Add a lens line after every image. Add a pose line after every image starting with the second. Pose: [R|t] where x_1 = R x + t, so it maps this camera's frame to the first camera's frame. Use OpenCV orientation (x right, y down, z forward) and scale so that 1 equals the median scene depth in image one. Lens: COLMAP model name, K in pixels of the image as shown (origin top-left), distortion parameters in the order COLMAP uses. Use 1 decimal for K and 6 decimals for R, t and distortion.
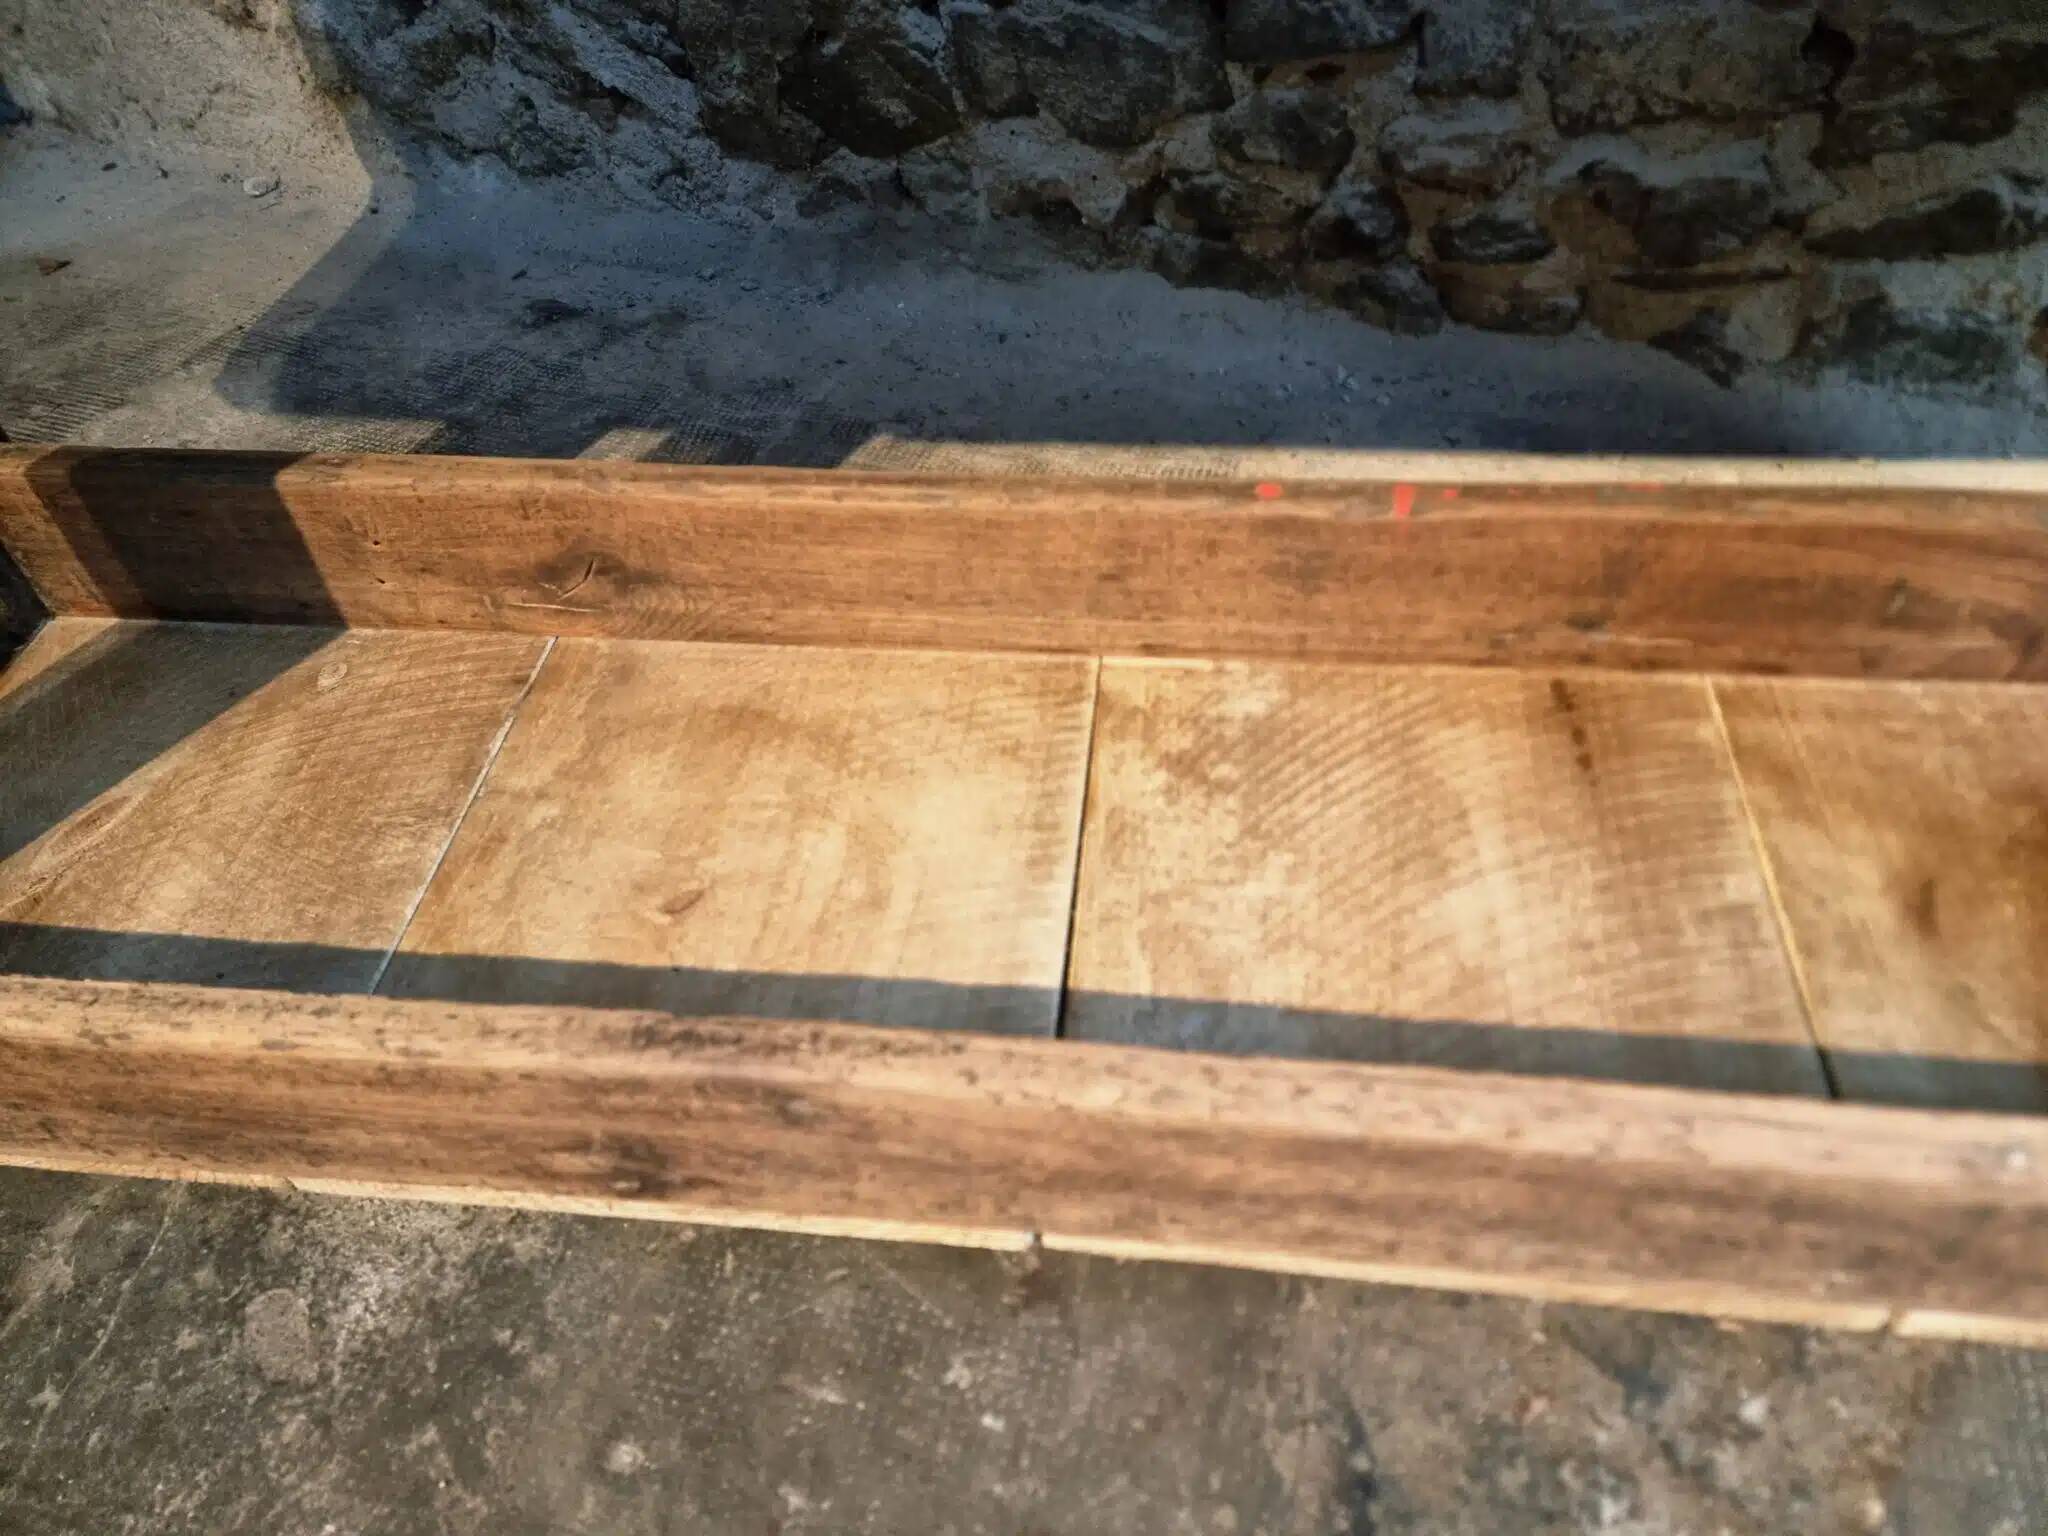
lens RADIAL K [[1423.8, 0, 1030.5], [0, 1423.8, 774.3], [0, 0, 1]] dist [0.078430, -0.065879]
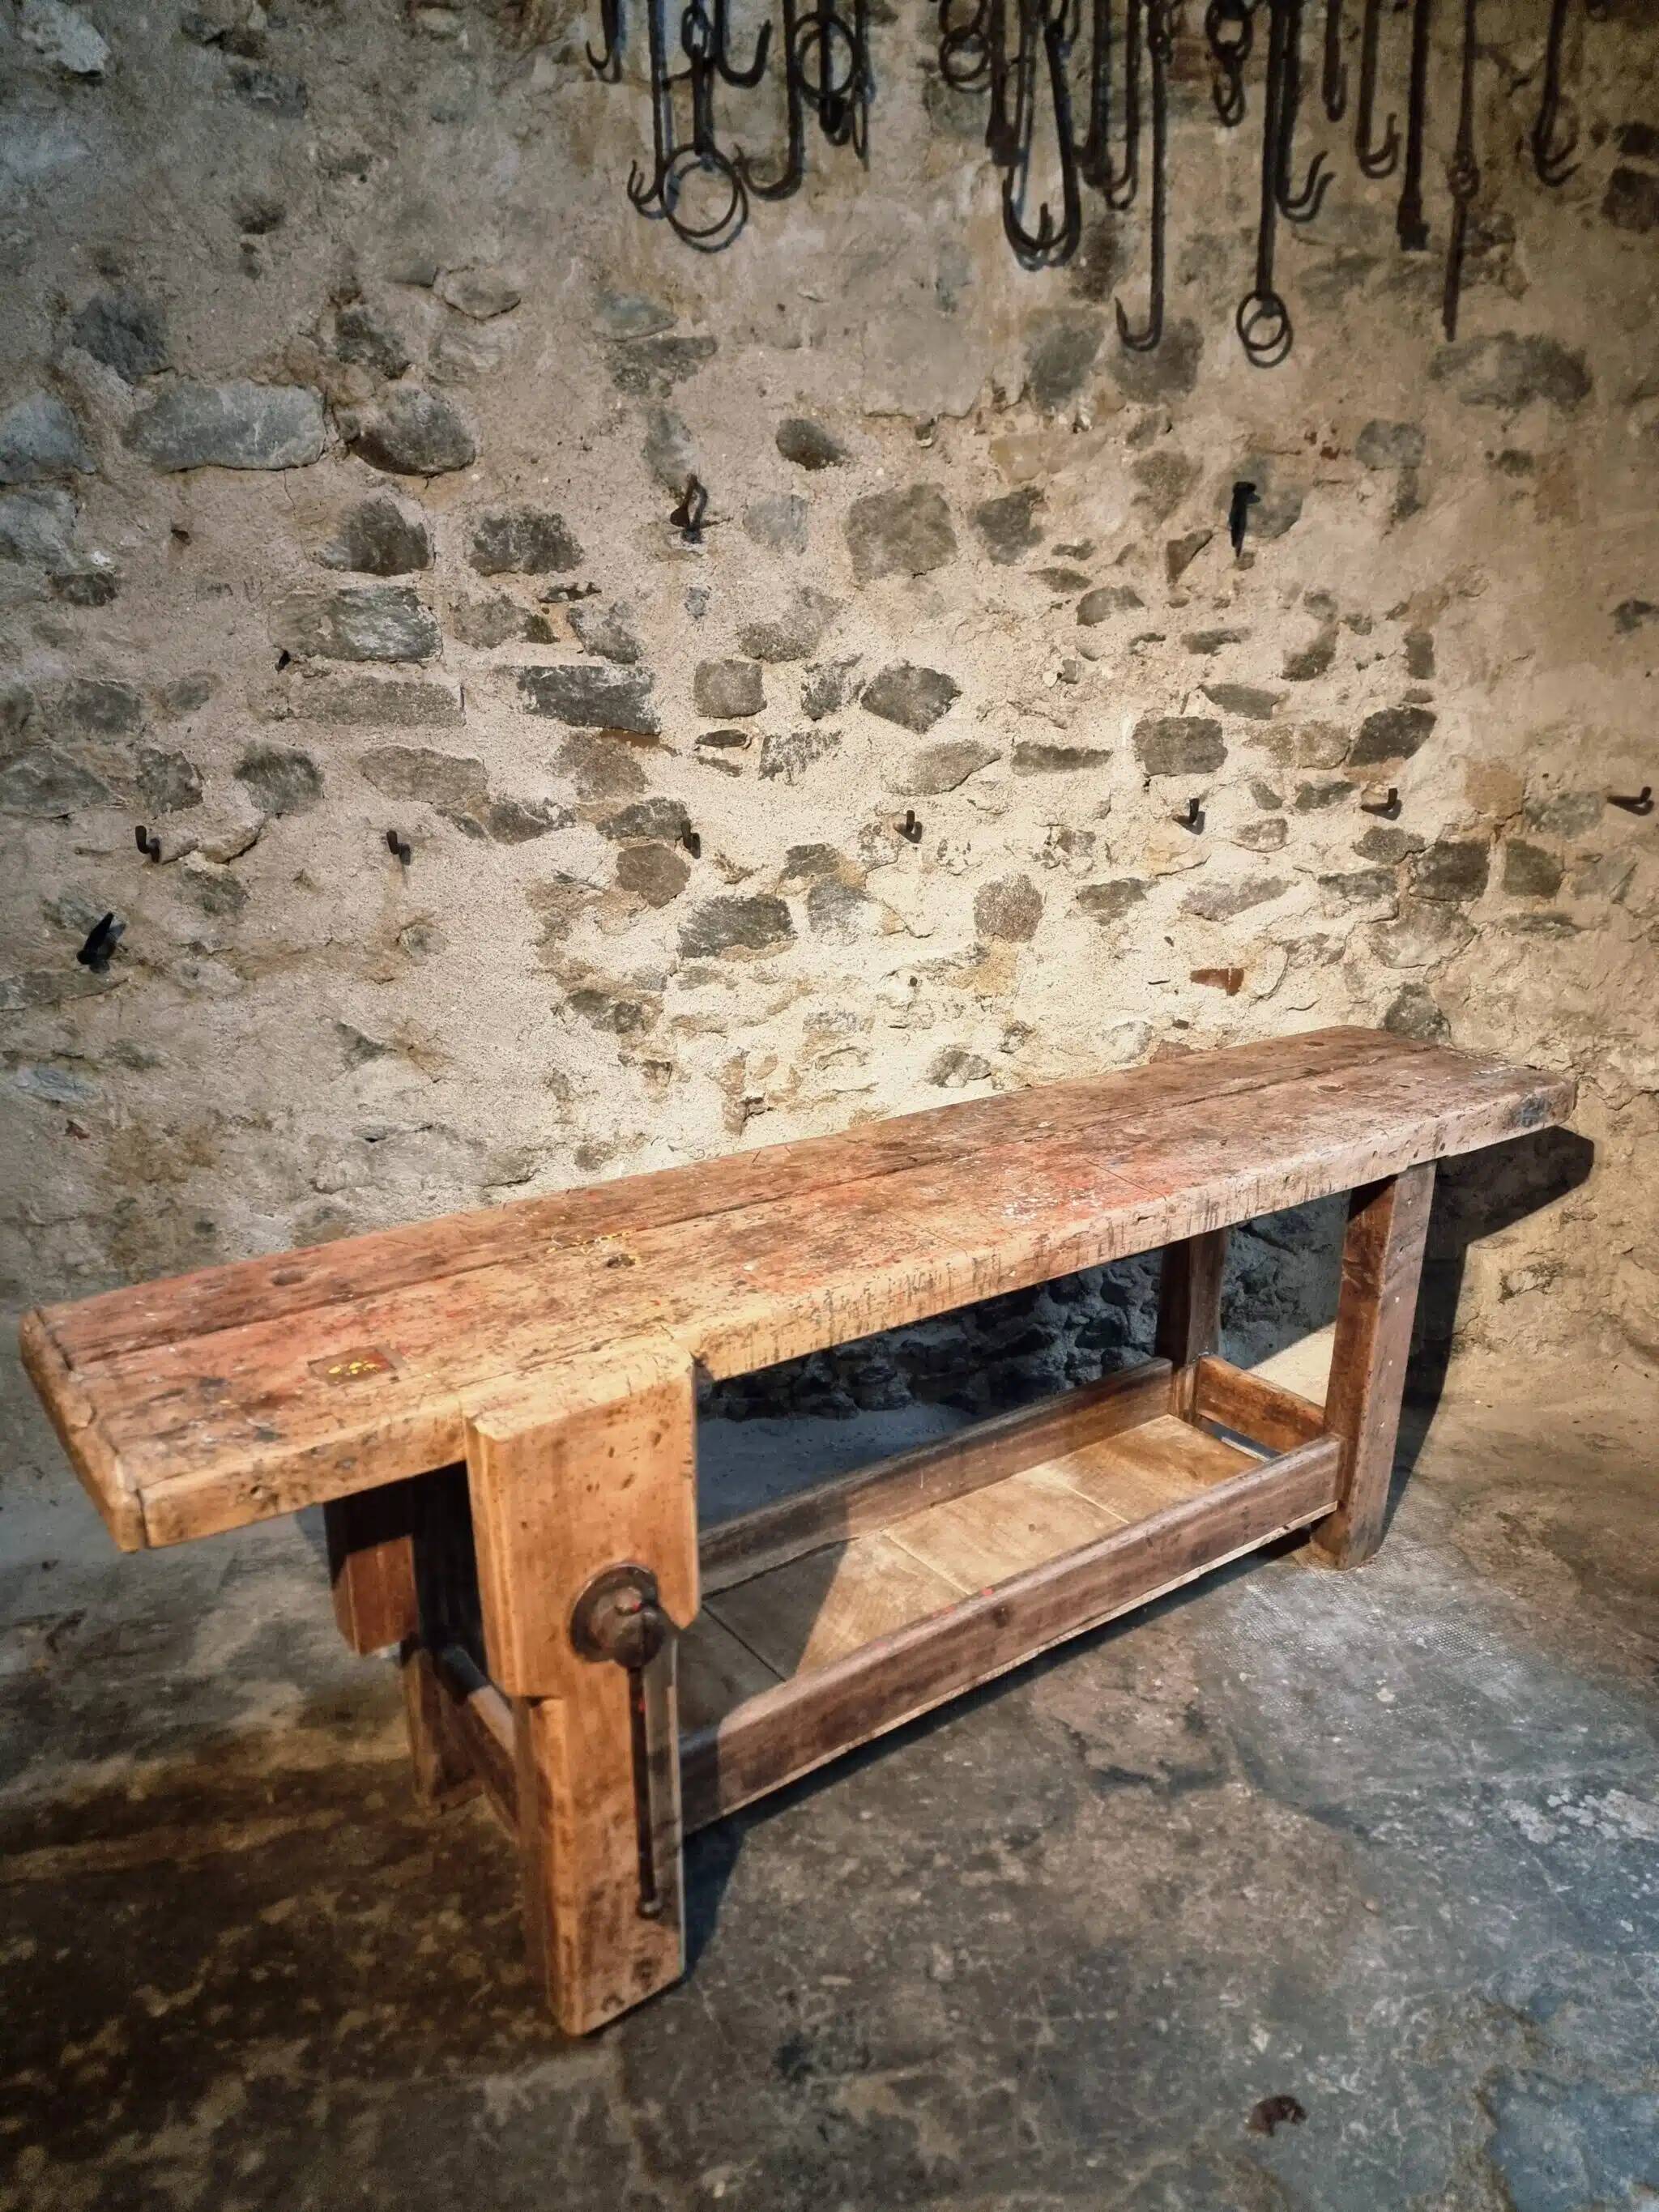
lens RADIAL K [[1531.2, 0, 822.1], [0, 1531.2, 1117.4], [0, 0, 1]] dist [0.087947, -0.076804]
pose [[0.862840, -0.095202, 0.496431, -1.061062], [0.340671, 0.835071, -0.431972, 0.377185], [-0.373431, 0.541842, 0.752965, -1.221801]]
